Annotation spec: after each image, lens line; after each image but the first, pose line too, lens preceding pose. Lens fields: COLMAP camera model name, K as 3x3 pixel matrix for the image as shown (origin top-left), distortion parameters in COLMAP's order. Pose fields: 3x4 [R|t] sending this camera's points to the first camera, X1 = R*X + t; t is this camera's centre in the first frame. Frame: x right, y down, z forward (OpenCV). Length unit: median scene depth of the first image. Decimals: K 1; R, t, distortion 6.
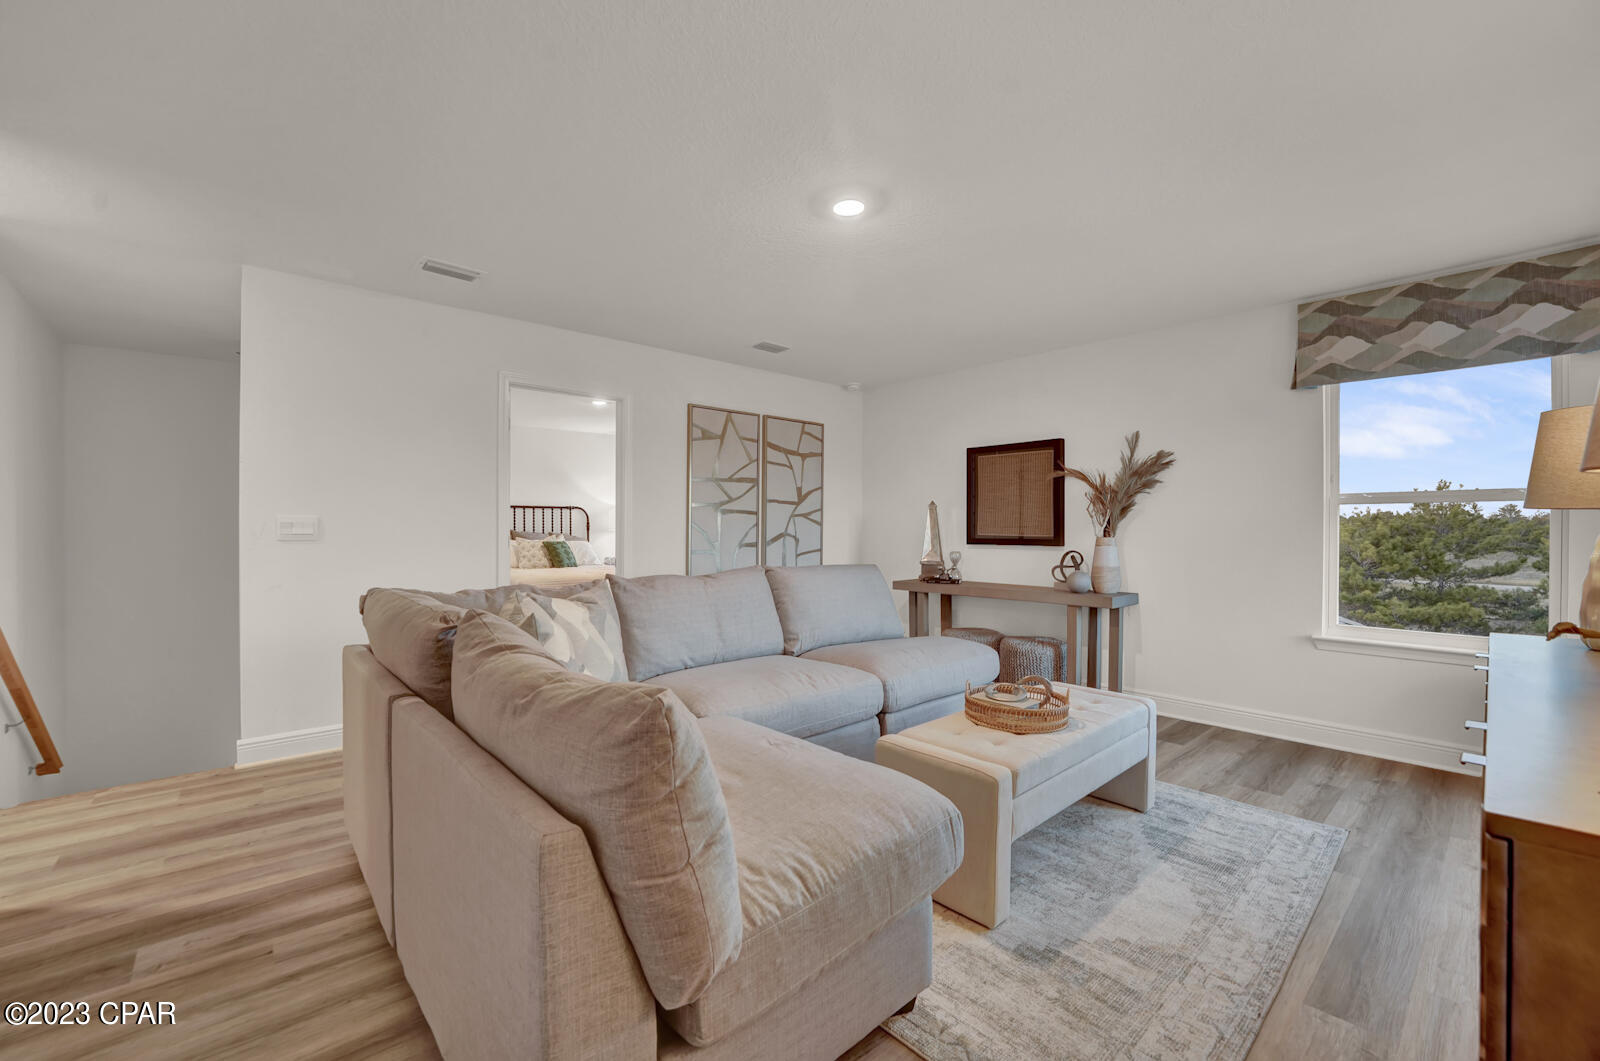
lens RADIAL K [[656.7, 0, 799.8], [0, 656.7, 535.1], [0, 0, 1]] dist [-0.001386, -0.000132]
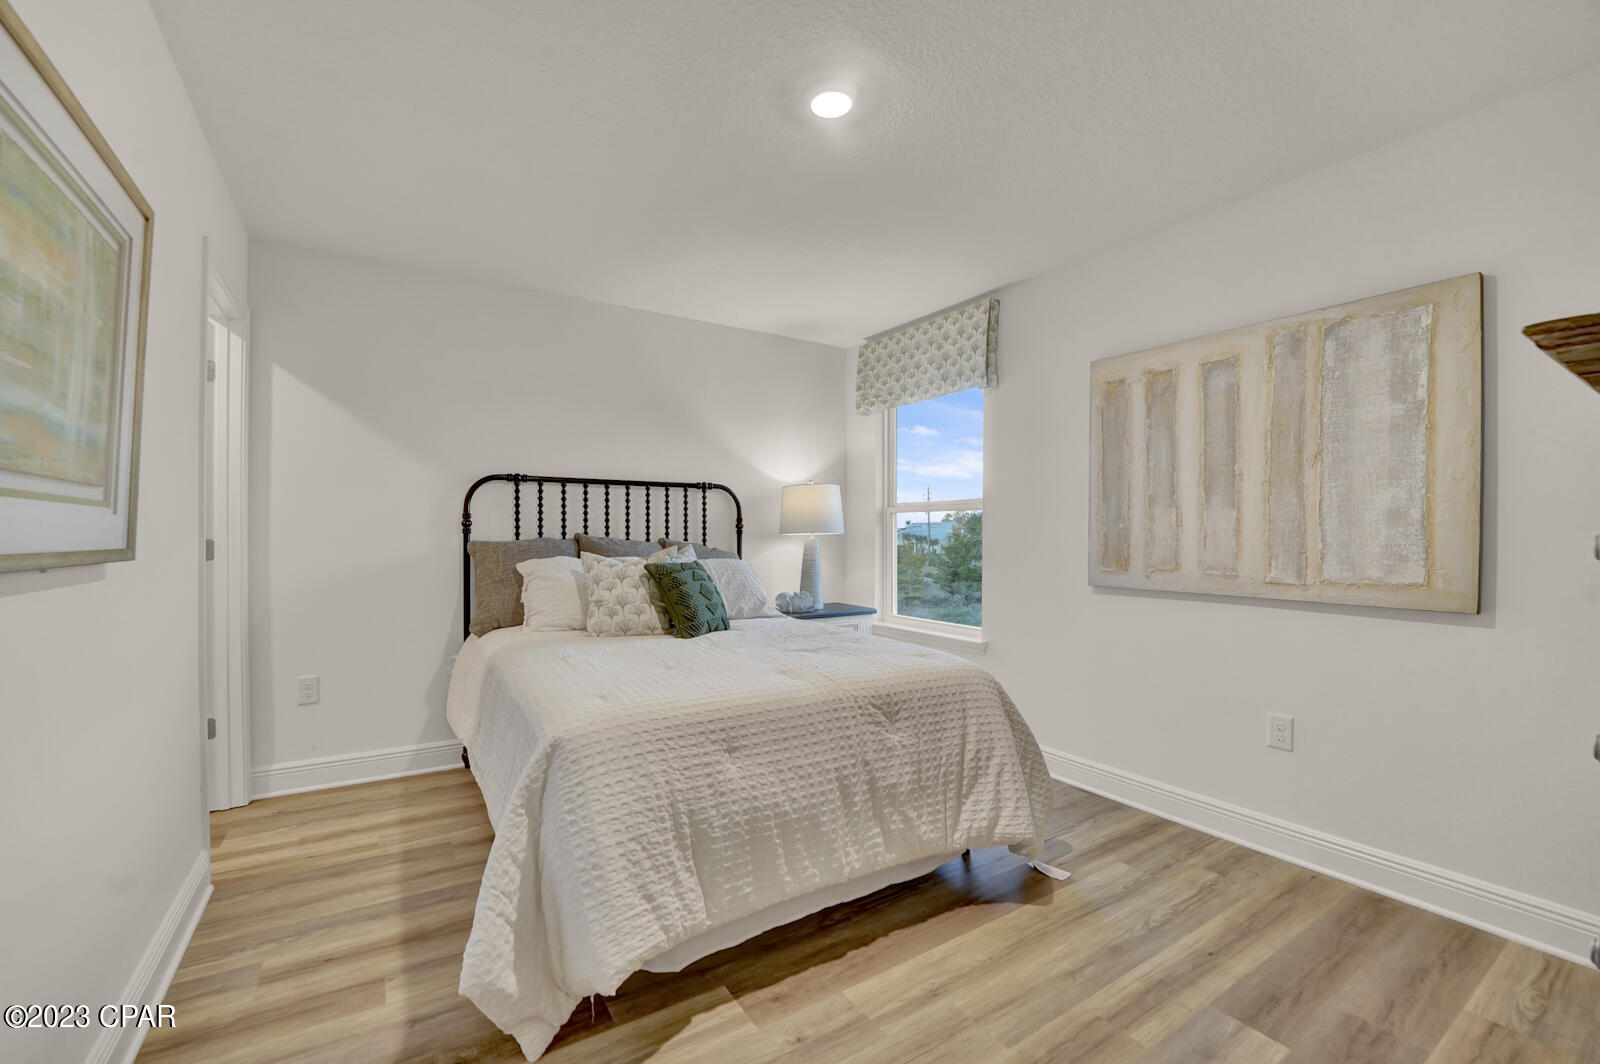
lens RADIAL K [[656.7, 0, 799.1], [0, 656.7, 534.0], [0, 0, 1]] dist [-0.001386, -0.000132]
pose [[0.989510, 0.004556, -0.144391, -0.235705], [-0.006405, 0.999903, -0.012339, -0.003227], [0.144321, 0.013134, 0.989444, 0.602544]]
